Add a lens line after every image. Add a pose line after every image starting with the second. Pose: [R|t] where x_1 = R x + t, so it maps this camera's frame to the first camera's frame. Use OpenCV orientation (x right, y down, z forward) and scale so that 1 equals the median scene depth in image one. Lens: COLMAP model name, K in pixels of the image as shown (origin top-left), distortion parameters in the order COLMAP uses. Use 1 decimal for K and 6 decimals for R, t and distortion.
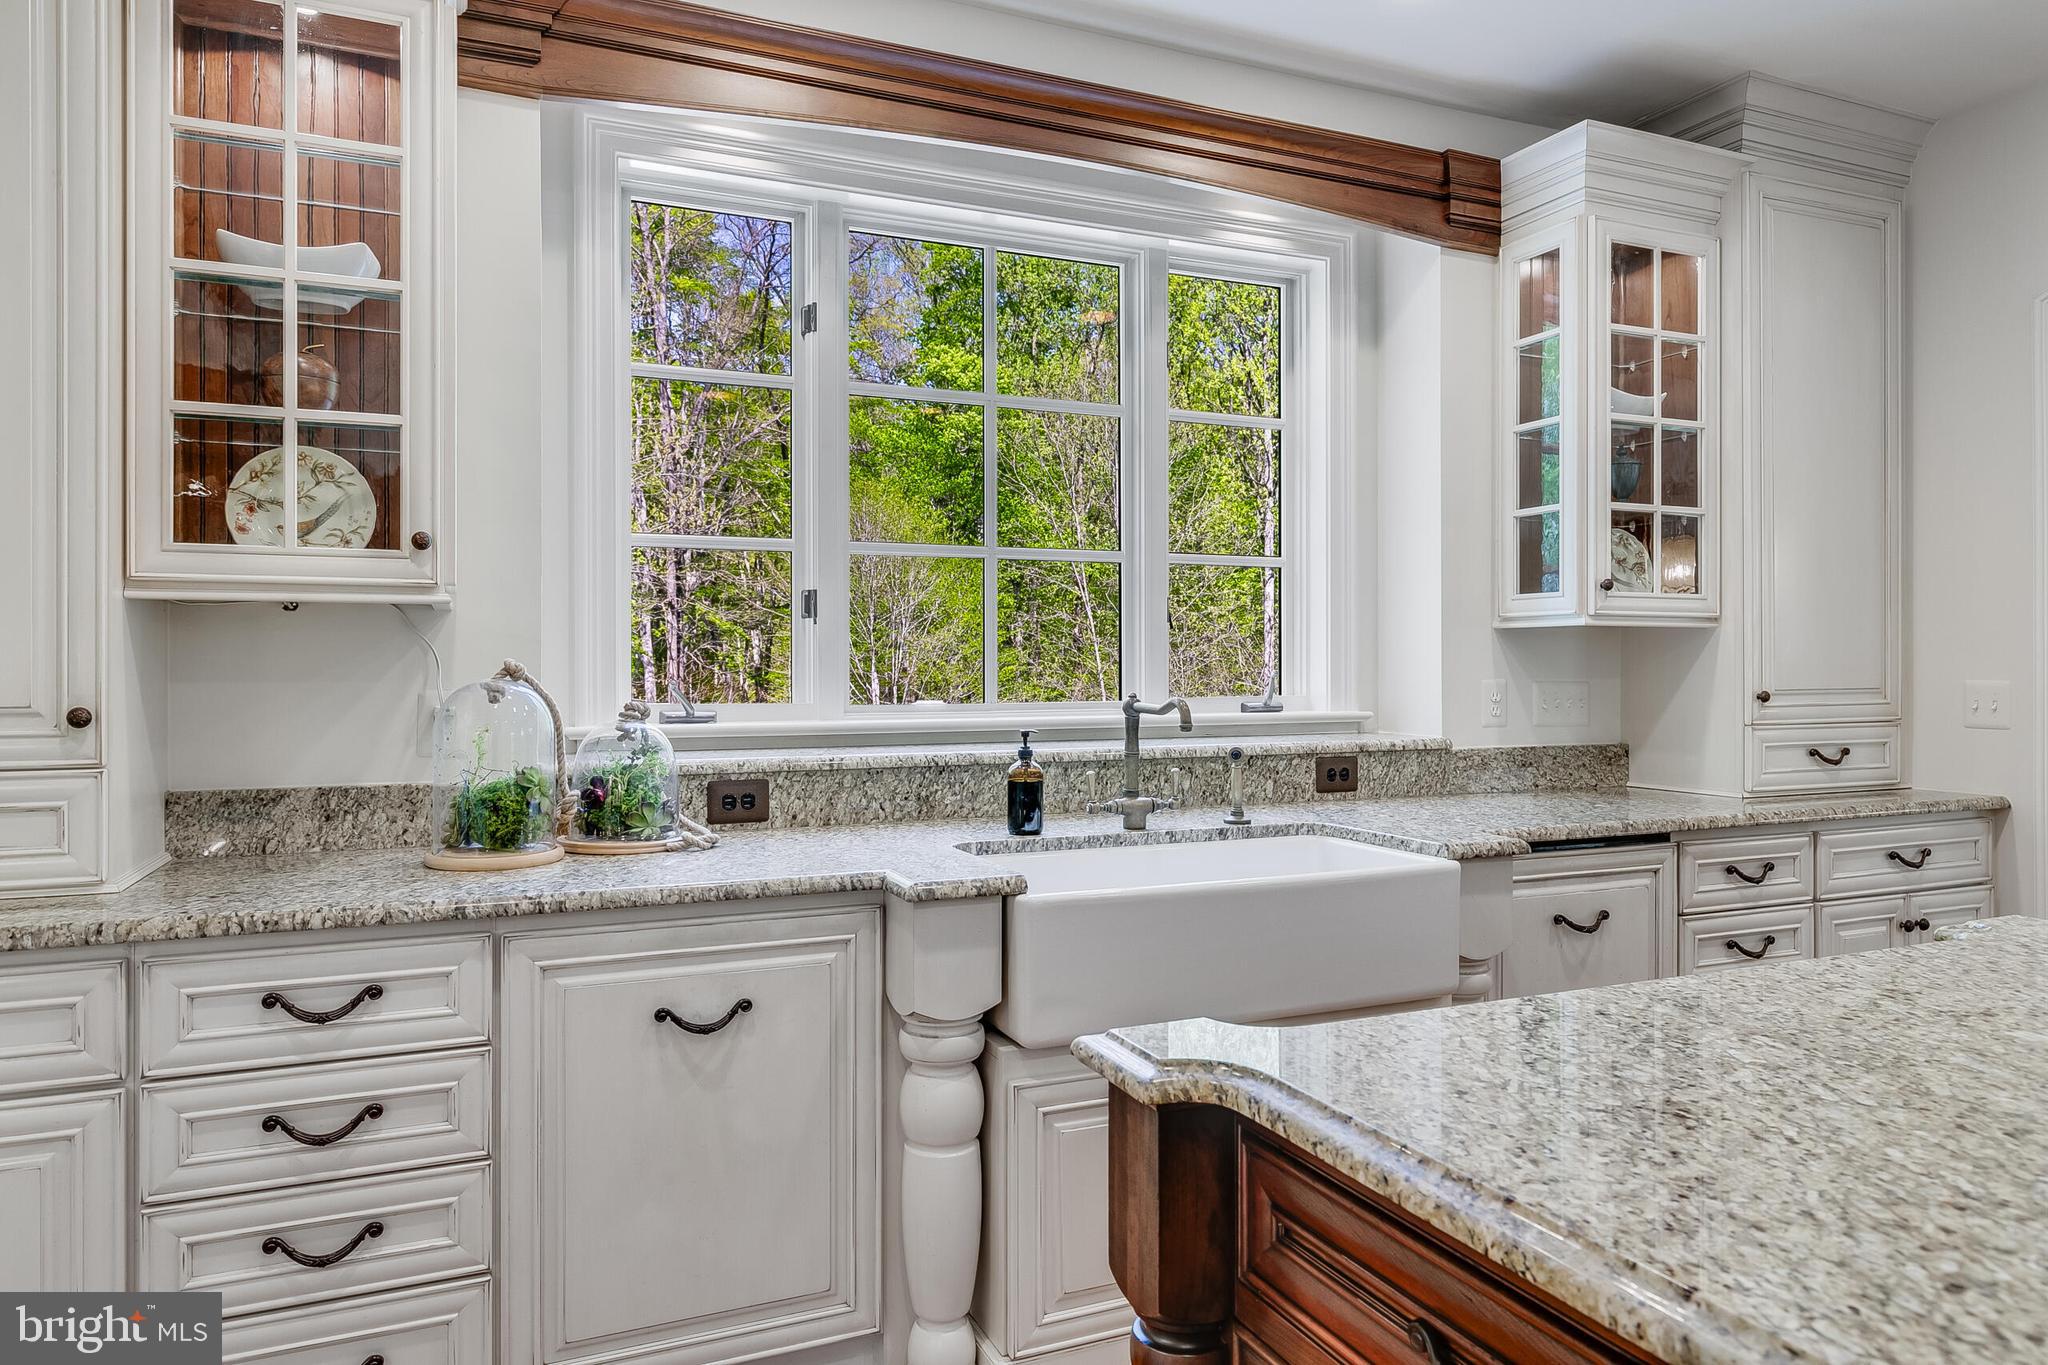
lens RADIAL K [[1291.1, 0, 1023.7], [0, 1291.1, 660.4], [0, 0, 1]] dist [0.001710, -0.000632]
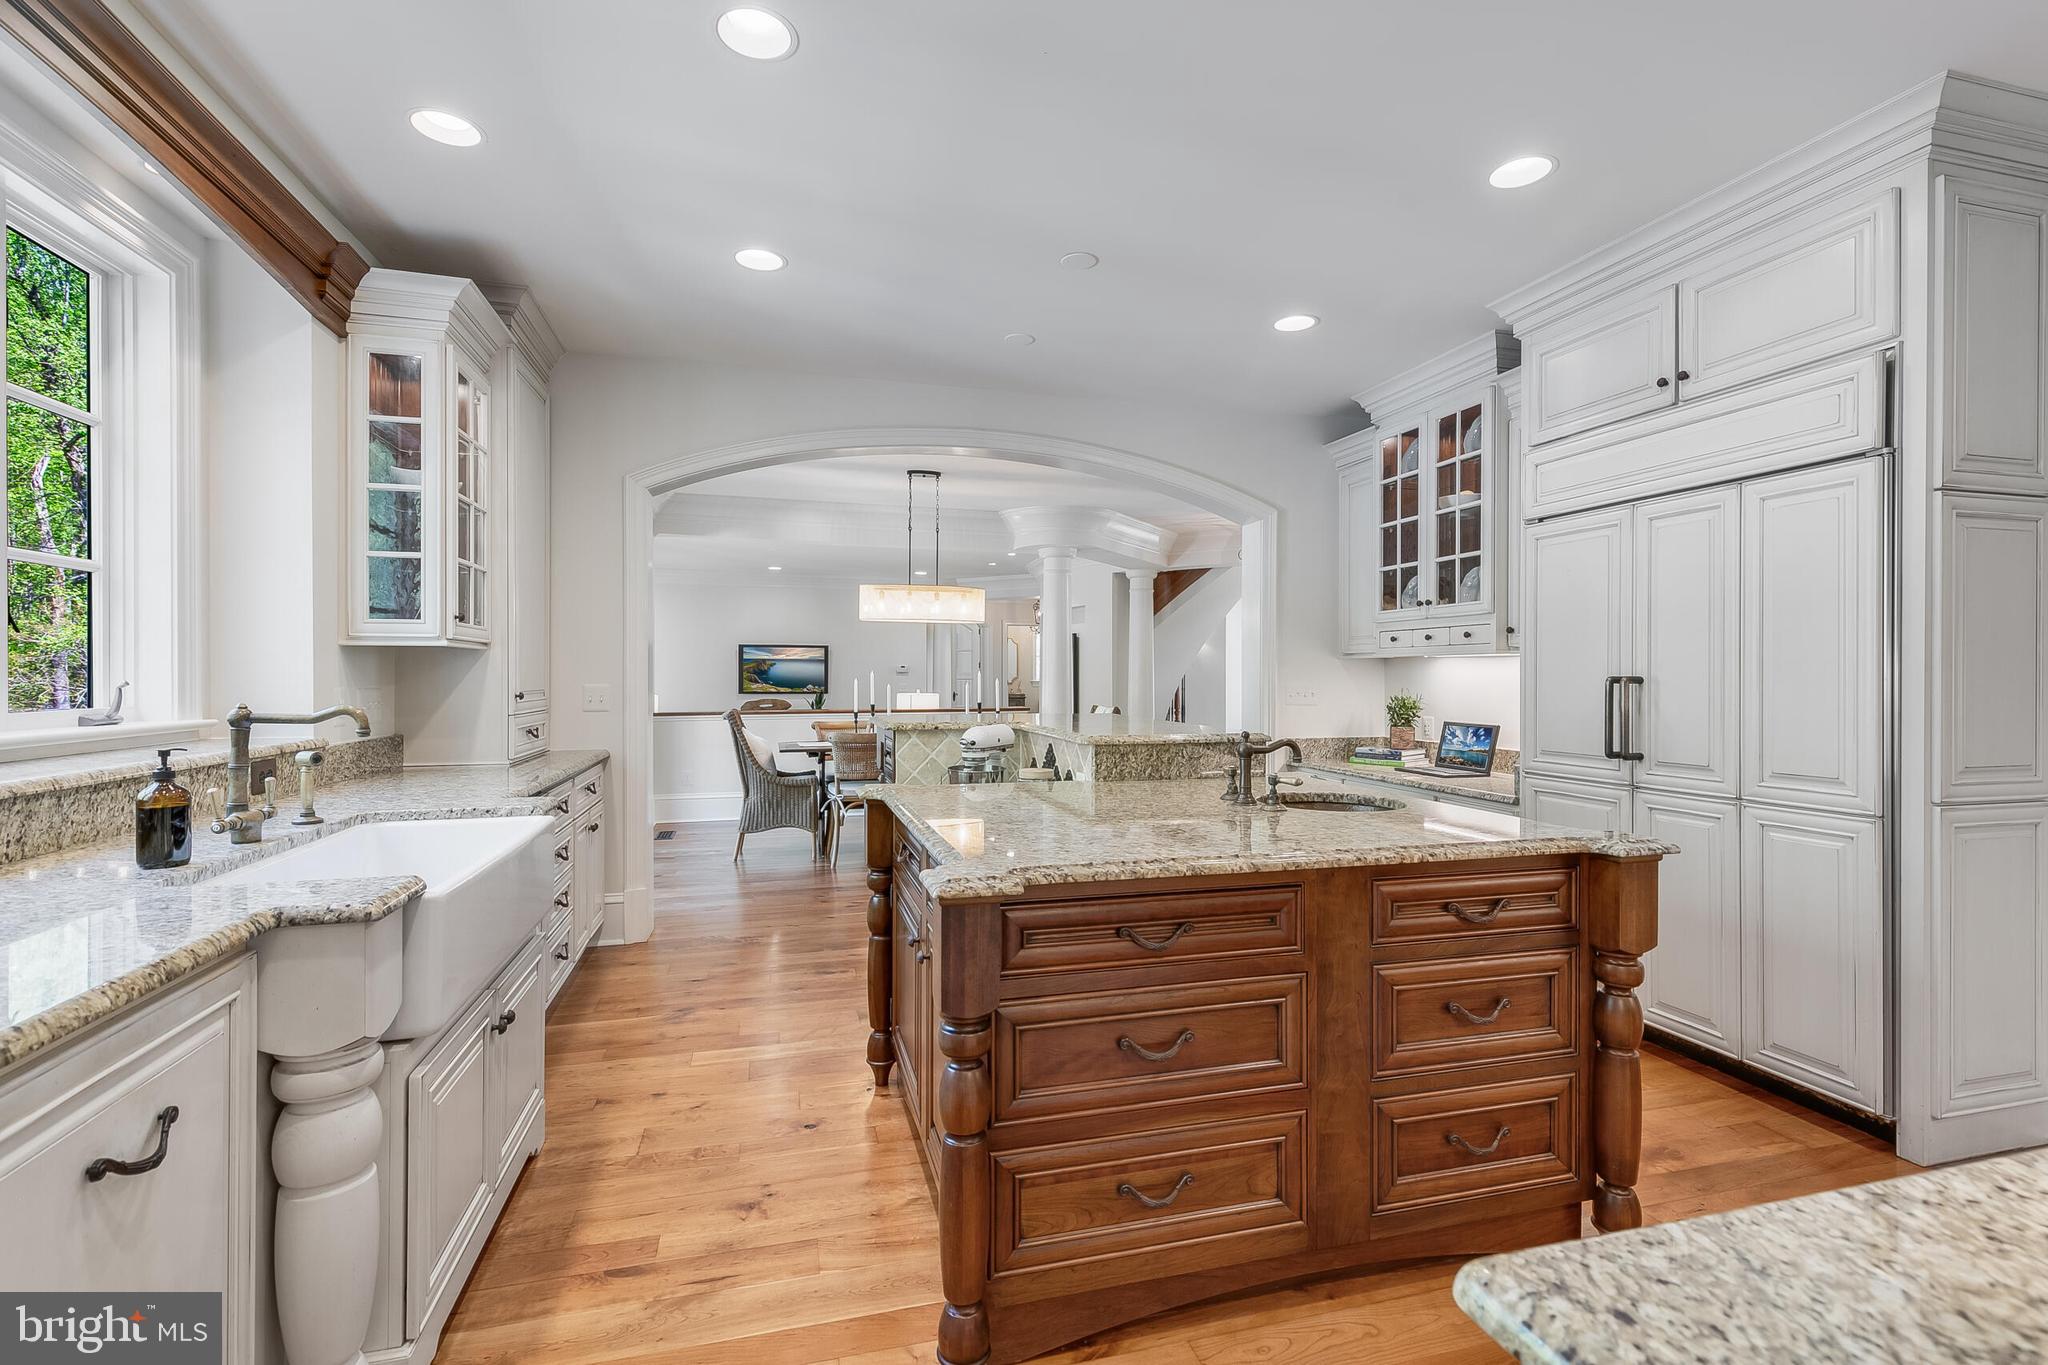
lens RADIAL K [[928.5, 0, 1027.4], [0, 928.5, 677.0], [0, 0, 1]] dist [0.002269, 0.000069]
pose [[0.132600, -0.001701, 0.991168, -0.508738], [-0.005646, 0.999981, 0.002472, -0.000403], [-0.991154, -0.005923, 0.132588, 0.302310]]
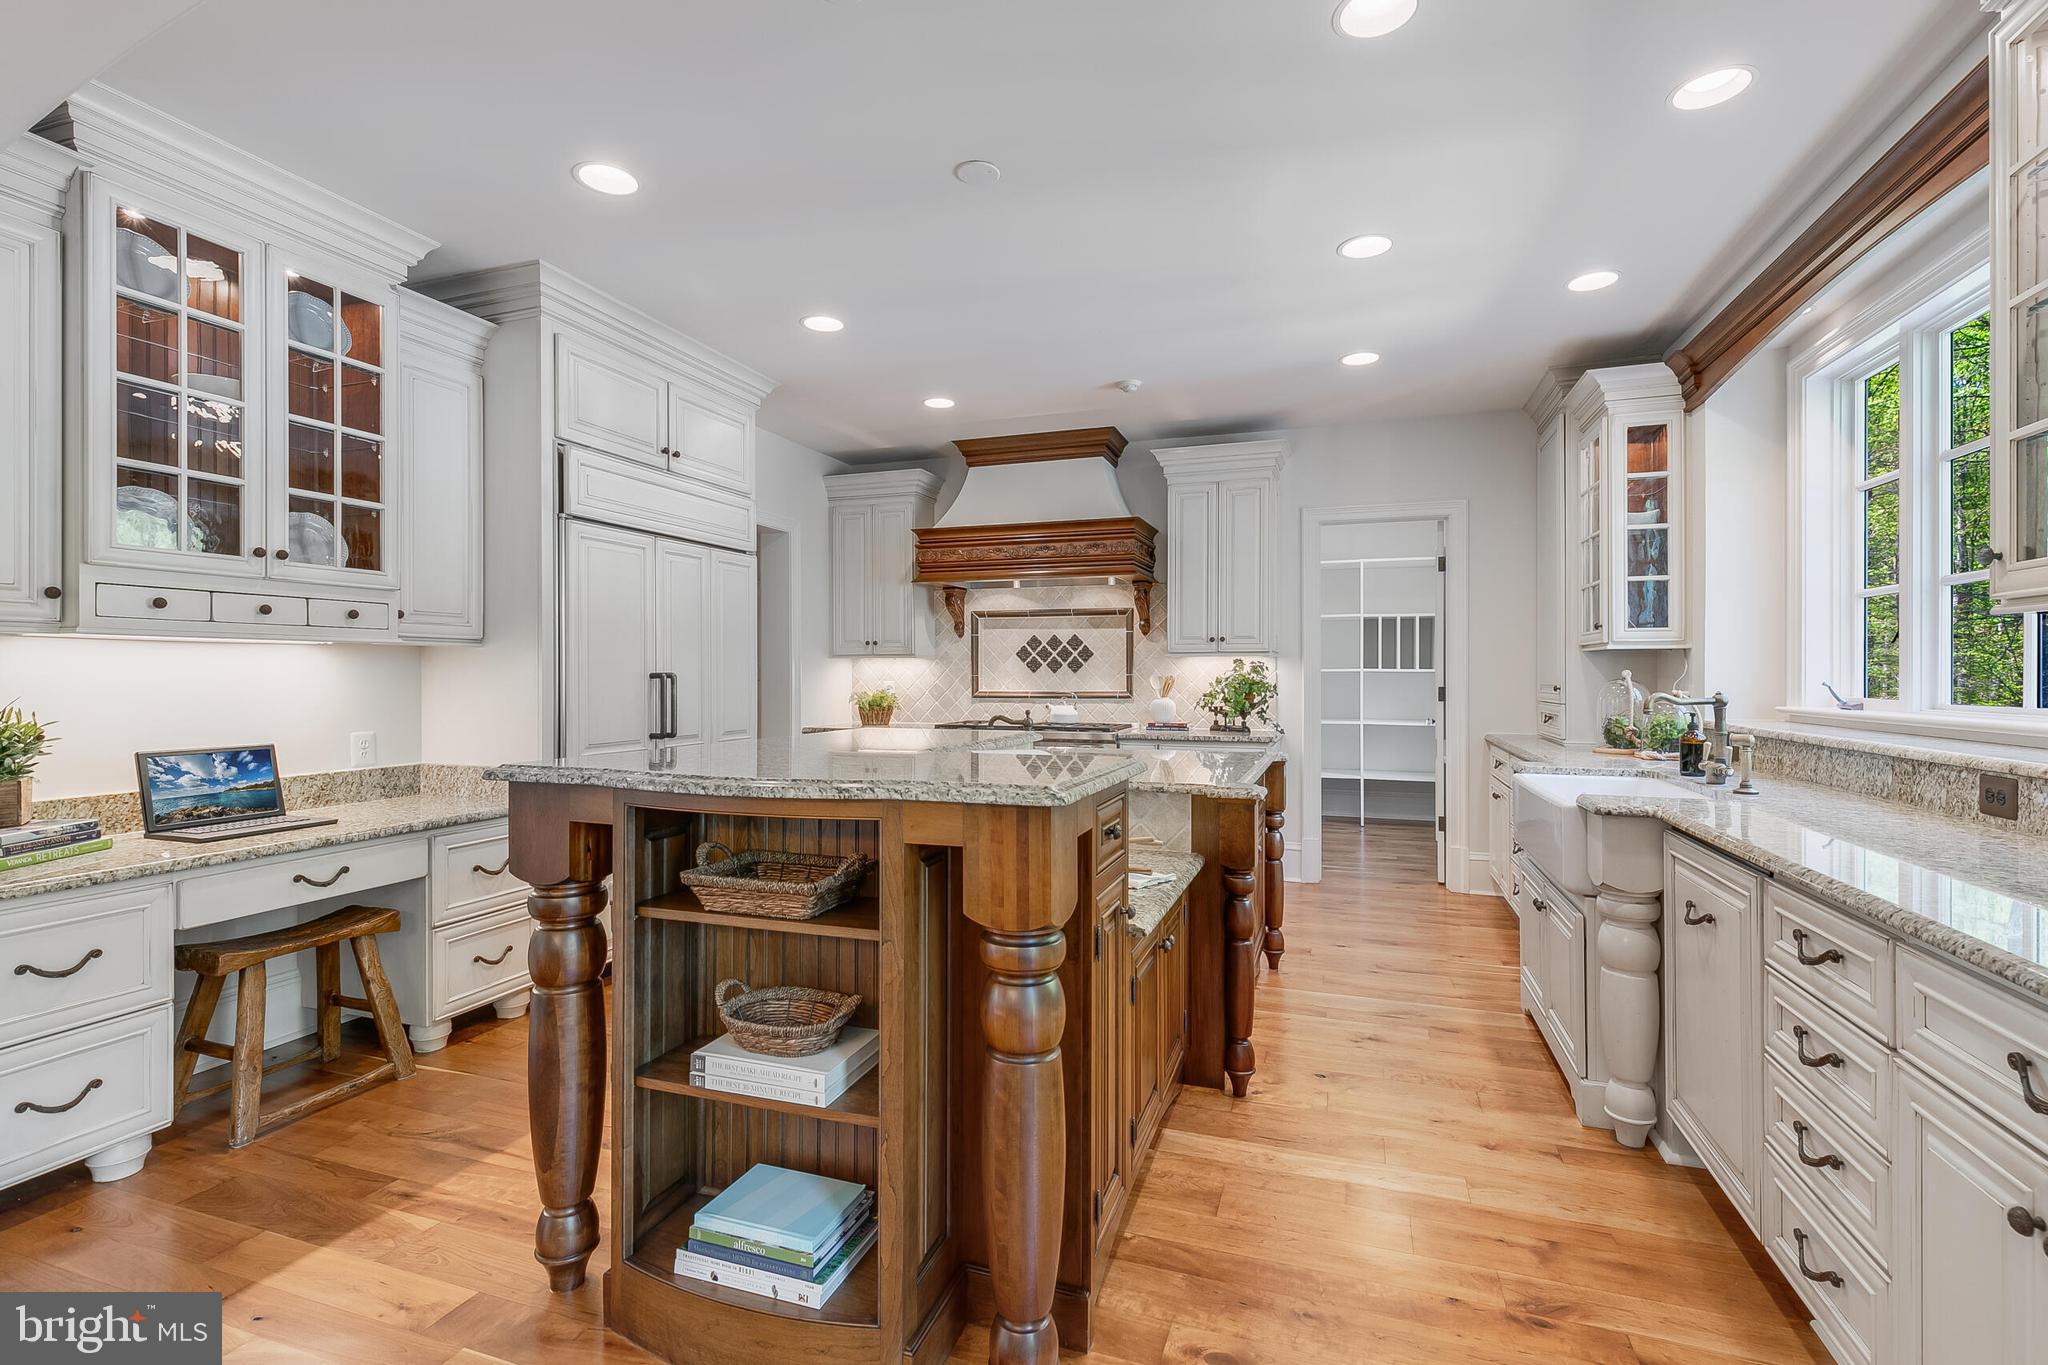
lens RADIAL K [[920.7, 0, 1018.2], [0, 920.7, 674.4], [0, 0, 1]] dist [0.001517, -0.000288]
pose [[-0.678015, 0.001250, -0.735047, 1.317946], [0.003663, 0.999992, -0.001678, 0.004477], [0.735039, -0.003830, -0.678014, 1.068313]]
